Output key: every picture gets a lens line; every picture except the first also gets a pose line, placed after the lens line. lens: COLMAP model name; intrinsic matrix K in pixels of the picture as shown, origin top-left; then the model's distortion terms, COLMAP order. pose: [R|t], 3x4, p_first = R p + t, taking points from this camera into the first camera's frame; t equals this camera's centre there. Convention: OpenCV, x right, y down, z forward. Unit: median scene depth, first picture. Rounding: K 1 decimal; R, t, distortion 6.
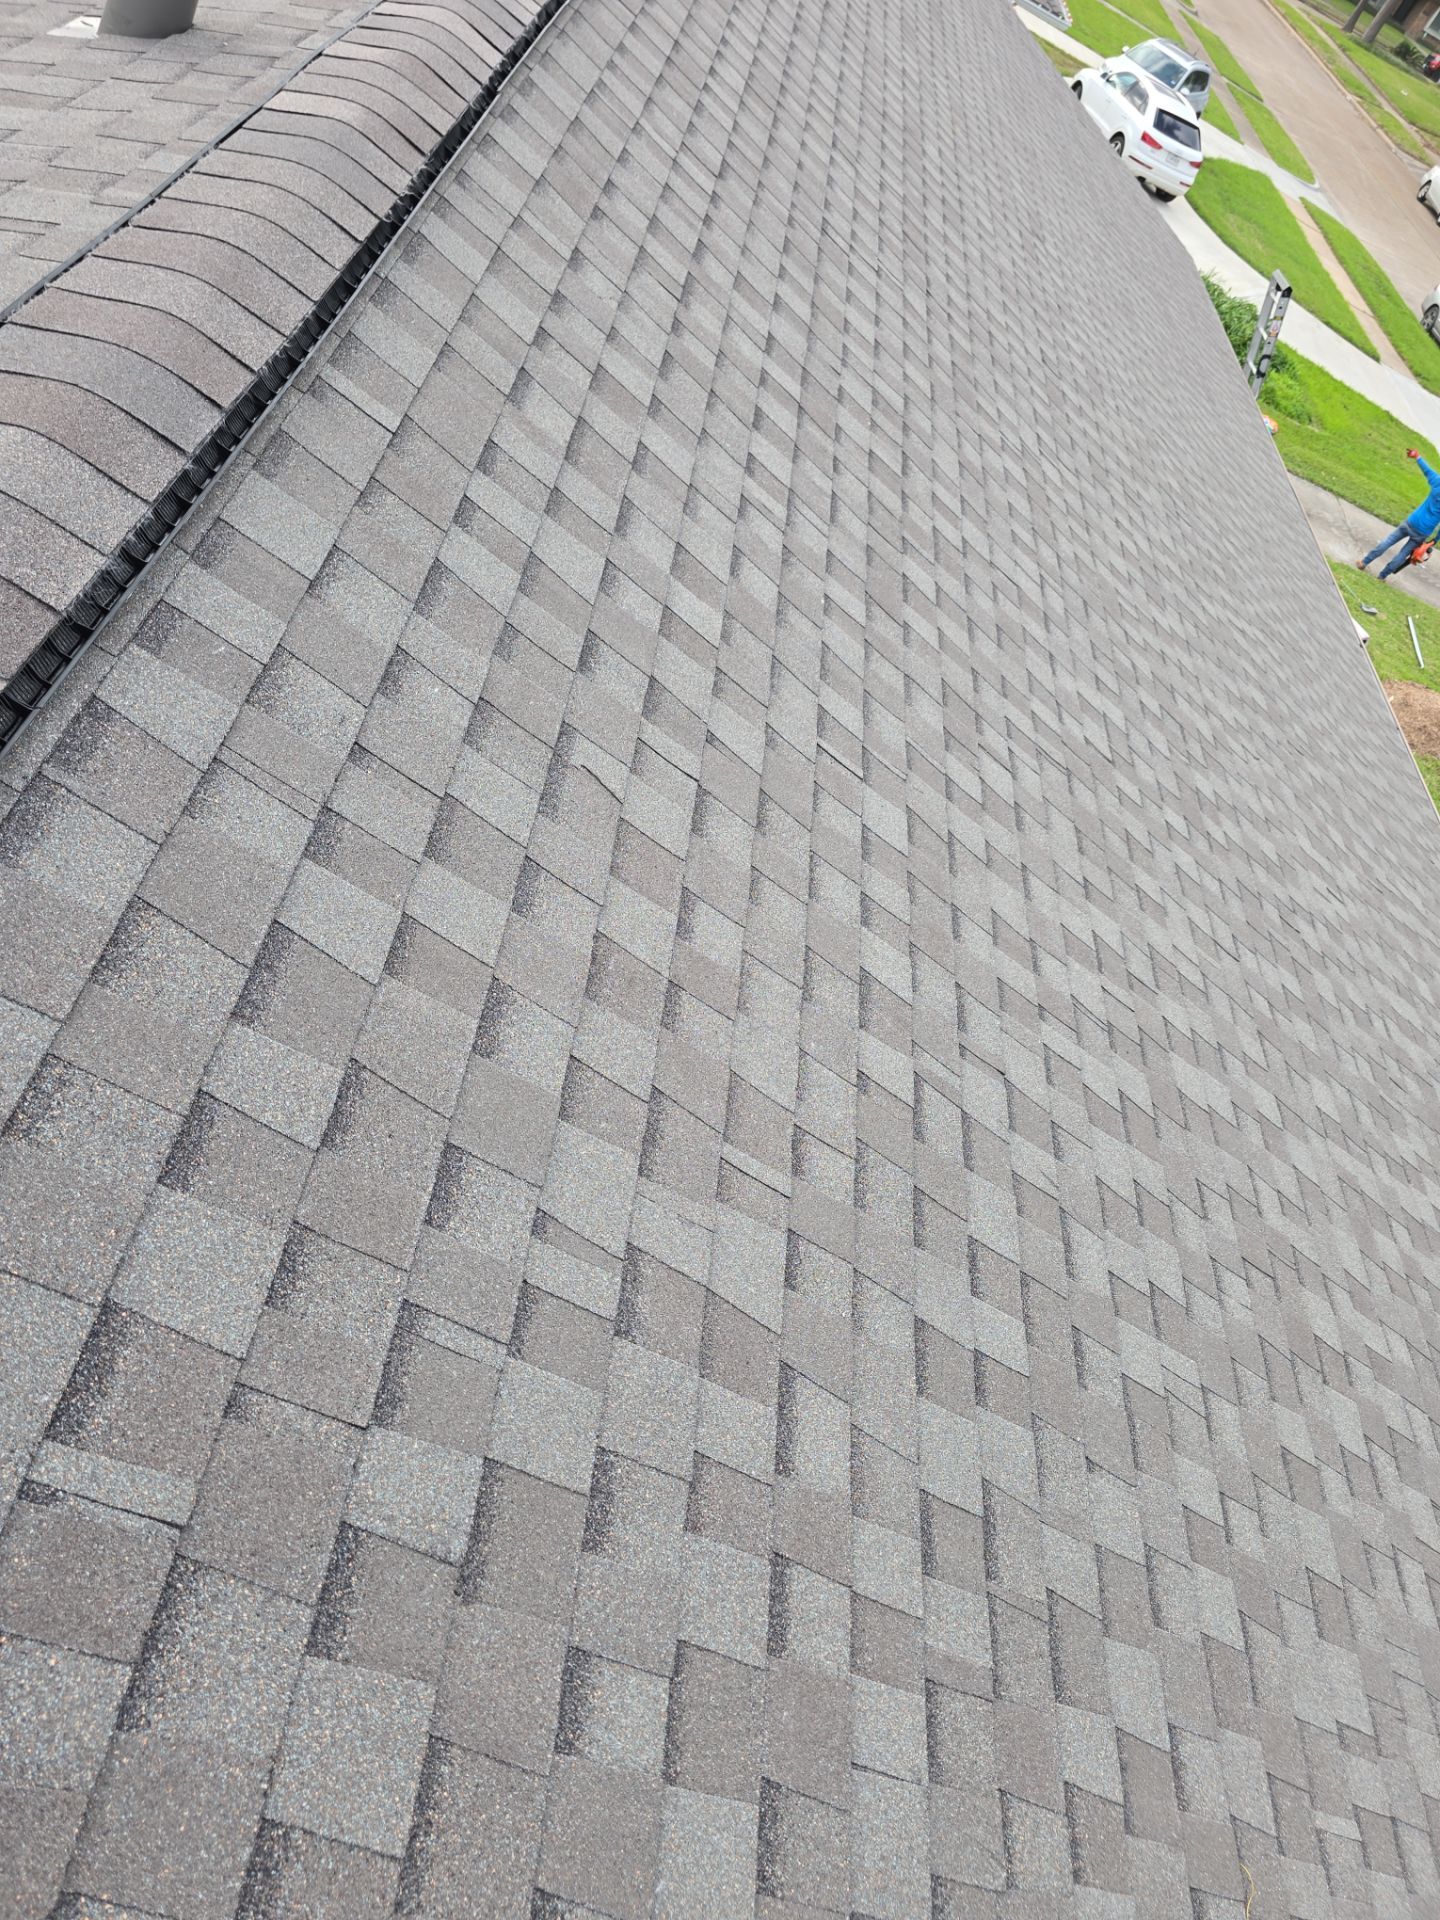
lens RADIAL K [[1288.3, 0, 735.0], [0, 1288.3, 949.3], [0, 0, 1]] dist [0.059893, -0.052690]
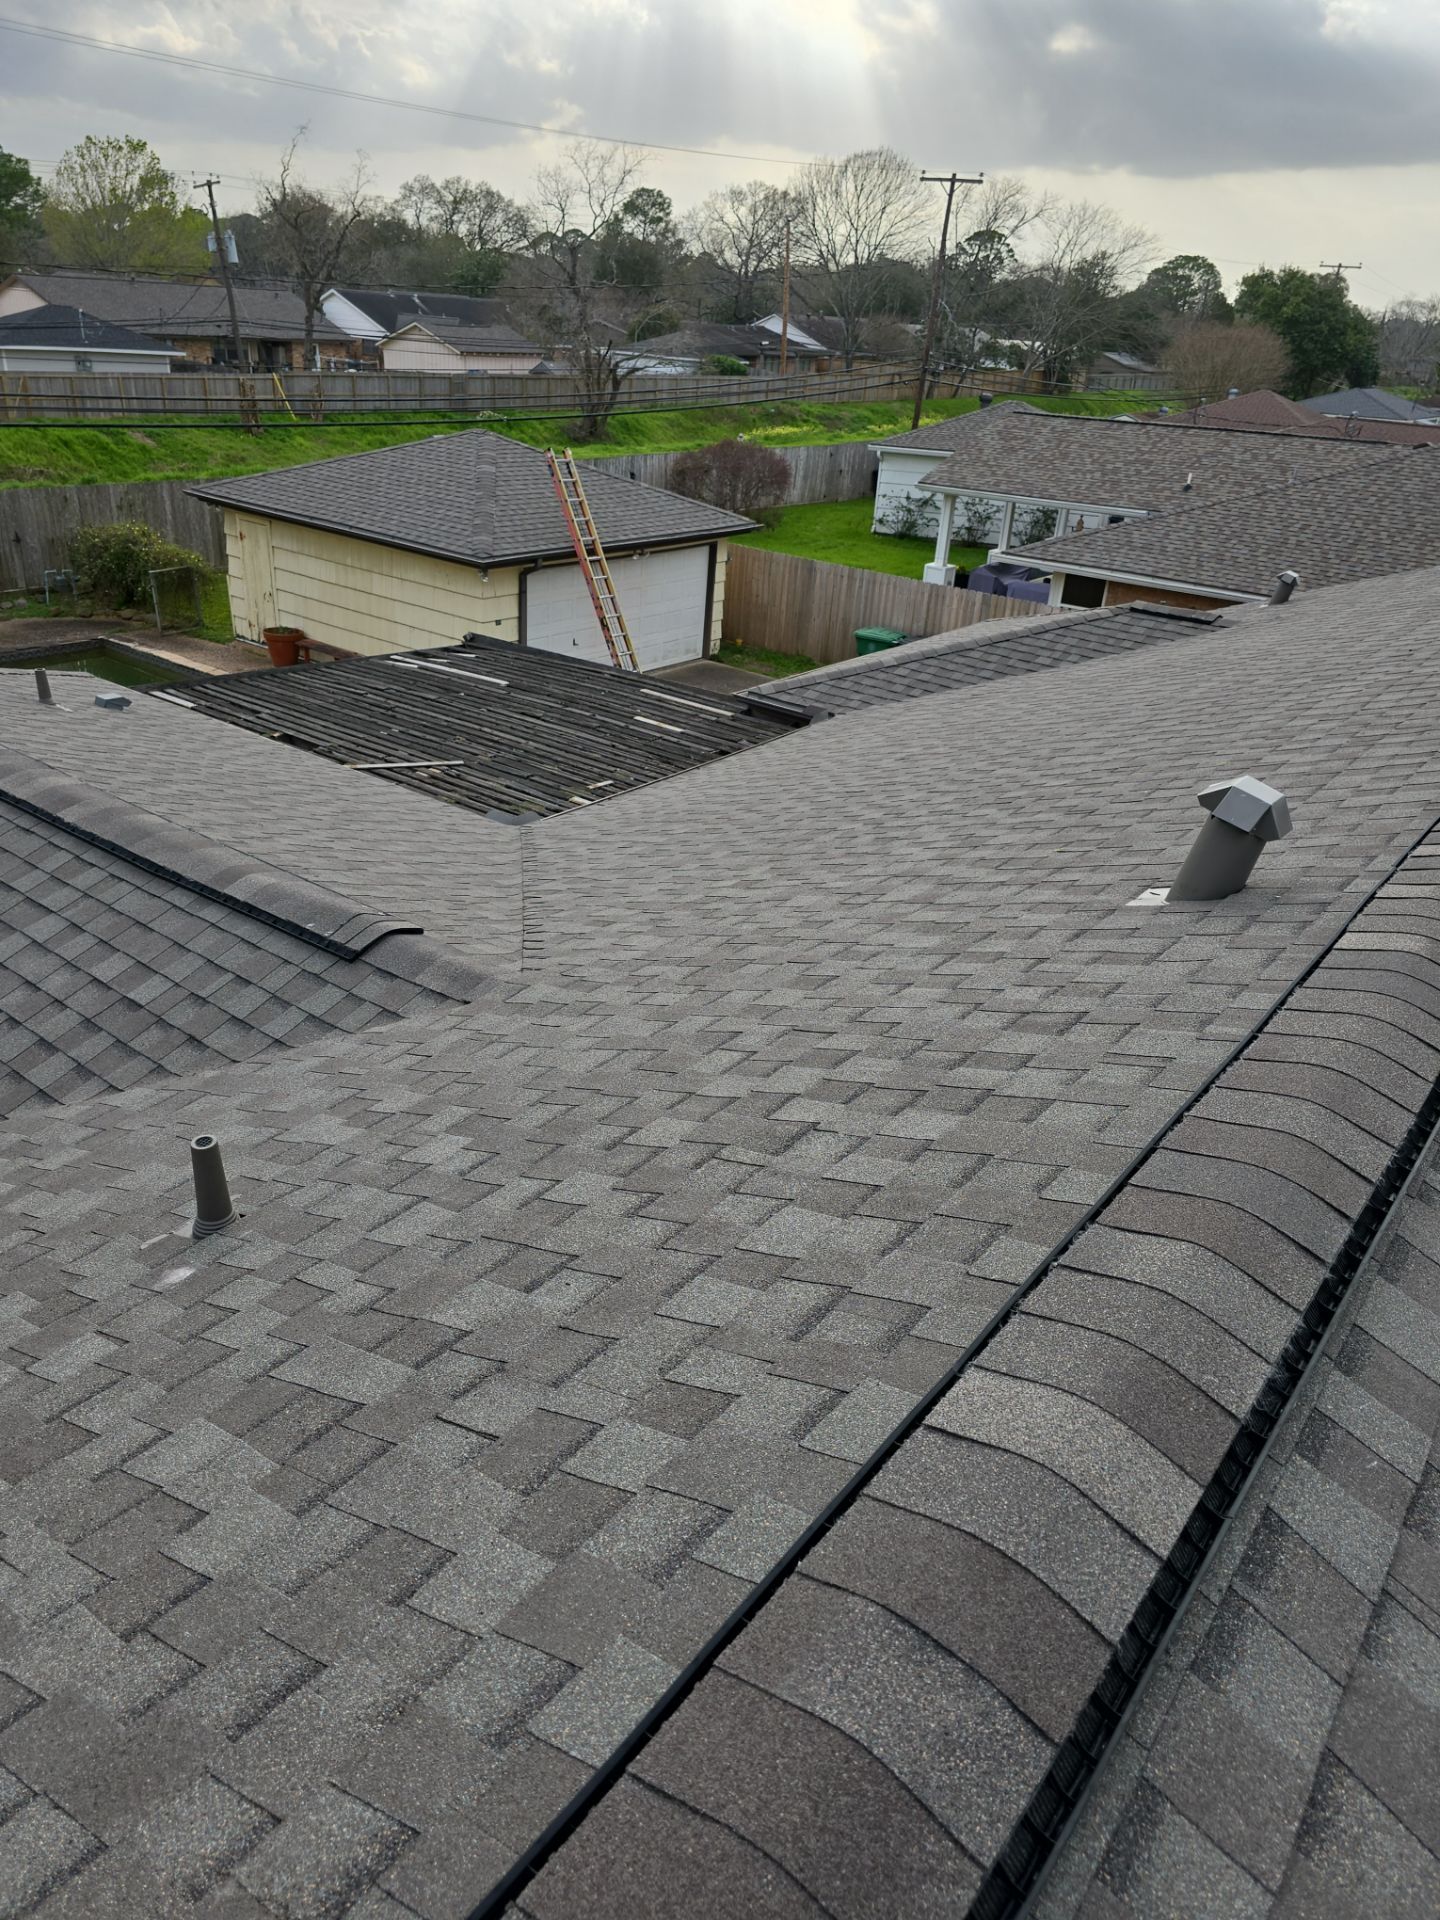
lens RADIAL K [[1288.3, 0, 758.1], [0, 1288.3, 974.2], [0, 0, 1]] dist [0.059893, -0.052690]
pose [[0.804634, -0.091836, -0.586626, -0.150235], [-0.209209, 0.880762, -0.424840, -0.036743], [0.555693, 0.464569, 0.689479, -0.115902]]
